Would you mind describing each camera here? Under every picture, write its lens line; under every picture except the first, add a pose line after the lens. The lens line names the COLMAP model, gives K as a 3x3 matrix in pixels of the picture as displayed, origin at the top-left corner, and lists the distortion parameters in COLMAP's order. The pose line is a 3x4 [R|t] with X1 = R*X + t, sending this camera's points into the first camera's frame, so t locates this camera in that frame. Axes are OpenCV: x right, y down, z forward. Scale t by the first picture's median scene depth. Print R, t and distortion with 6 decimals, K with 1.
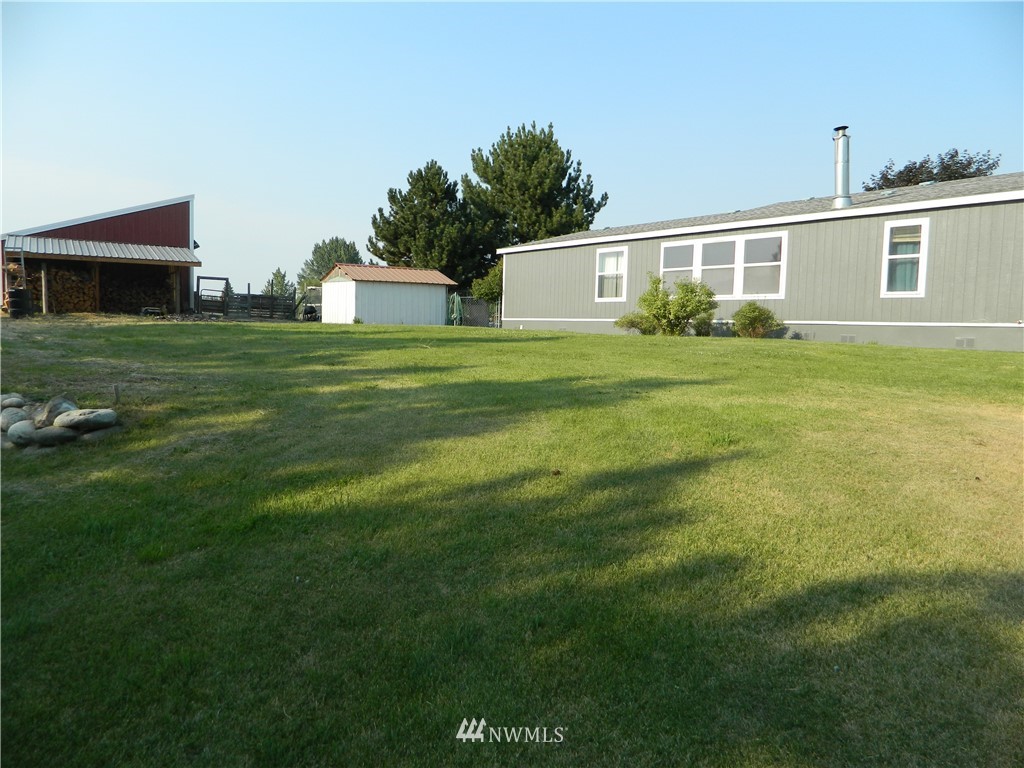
lens RADIAL K [[758.7, 0, 508.1], [0, 758.7, 379.2], [0, 0, 1]] dist [0.002651, -0.002896]
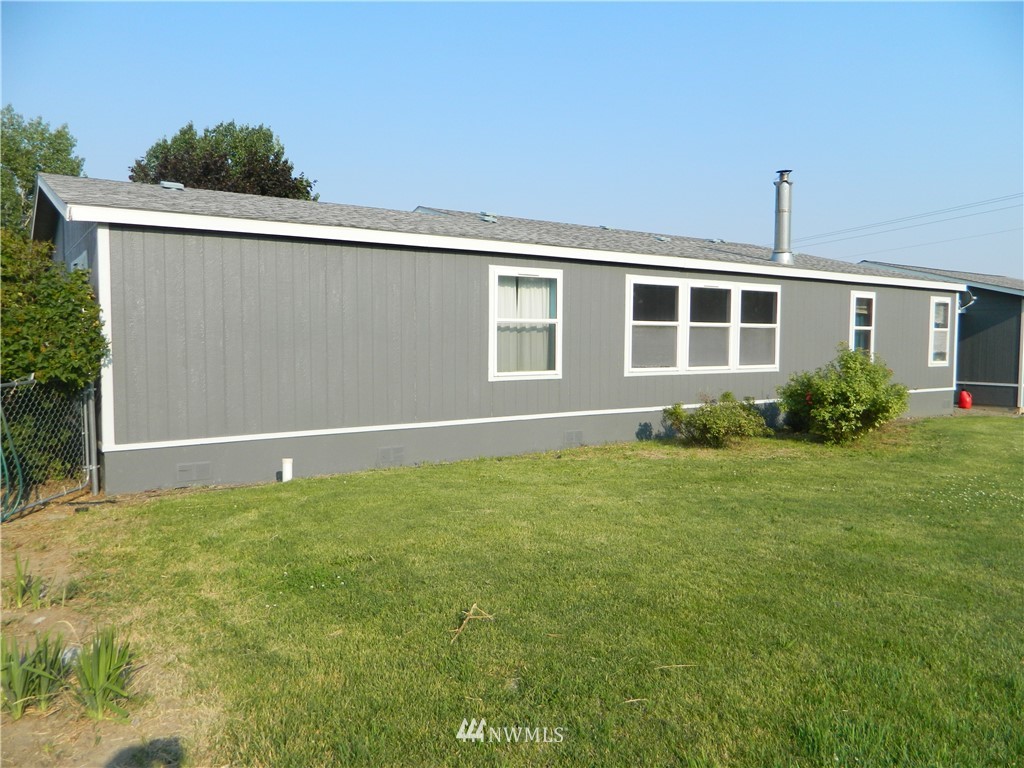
lens RADIAL K [[758.7, 0, 507.1], [0, 758.7, 377.5], [0, 0, 1]] dist [0.002651, -0.002896]
pose [[0.046719, -0.079552, 0.995735, -0.510477], [0.063814, 0.995025, 0.076501, -0.207341], [-0.996868, 0.059967, 0.051564, 1.446451]]
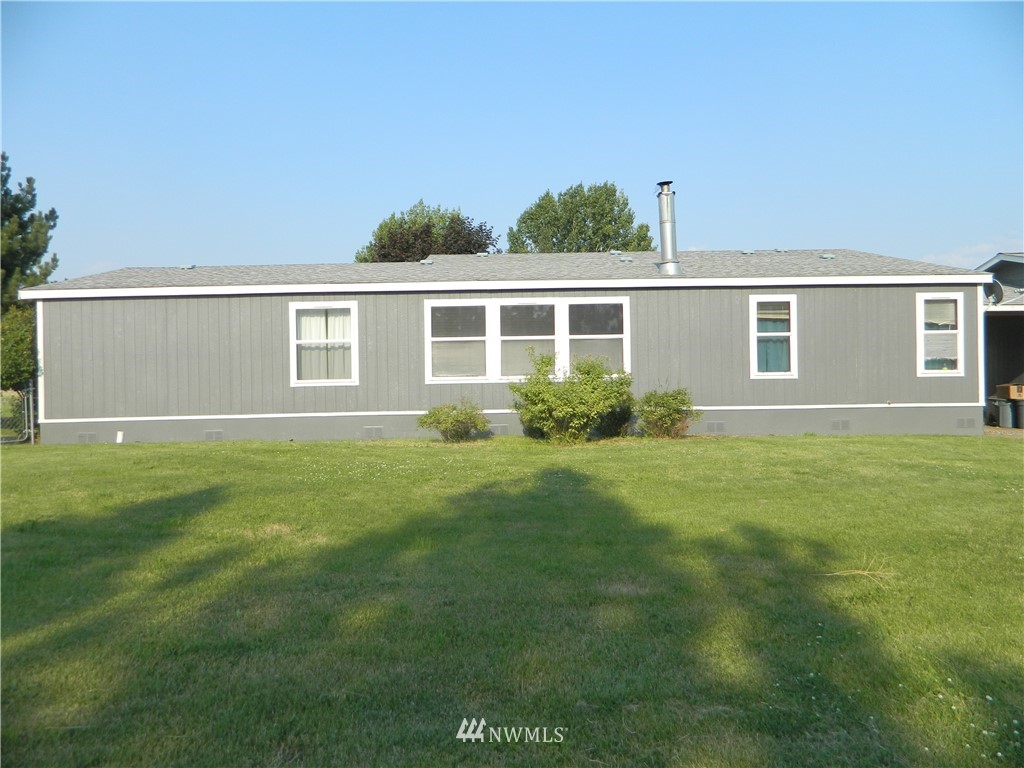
lens RADIAL K [[758.7, 0, 510.2], [0, 758.7, 374.8], [0, 0, 1]] dist [0.002651, -0.002896]
pose [[0.597129, -0.033128, 0.801461, -0.415161], [0.087707, 0.995853, -0.024183, -0.120993], [-0.797336, 0.084735, 0.597558, 0.722707]]
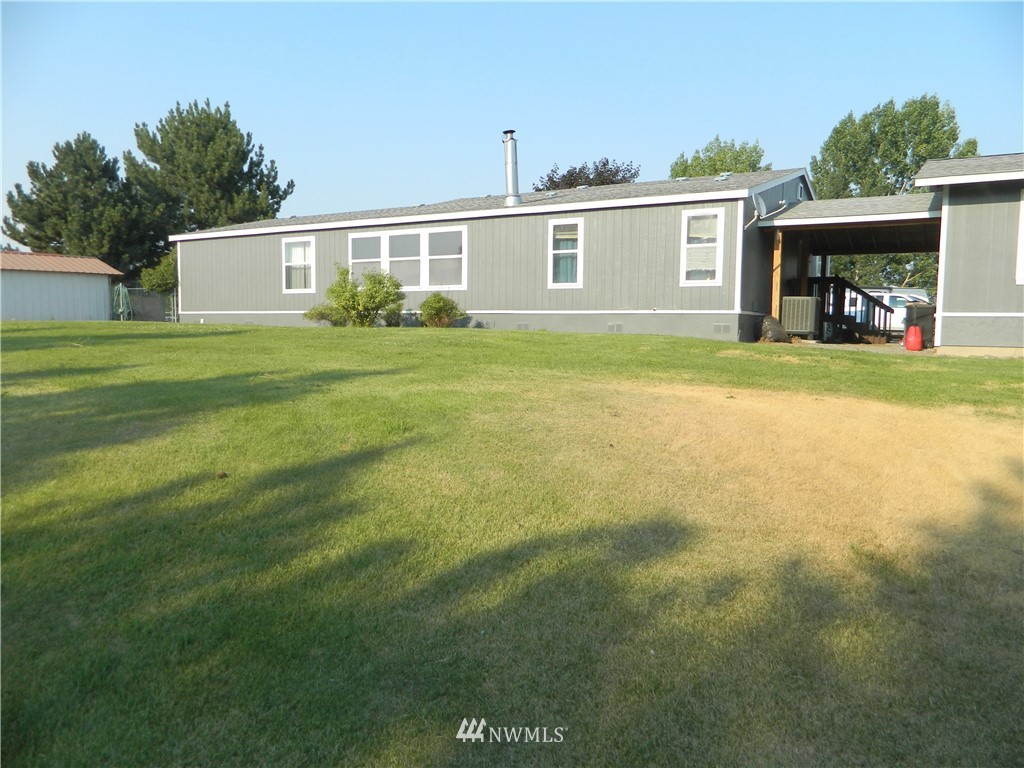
lens RADIAL K [[758.7, 0, 514.3], [0, 758.7, 380.5], [0, 0, 1]] dist [0.002651, -0.002896]
pose [[0.921748, -0.048189, 0.384783, 0.014201], [0.043189, 0.998833, 0.021632, 0.000305], [-0.385376, -0.003320, 0.922754, -0.001847]]
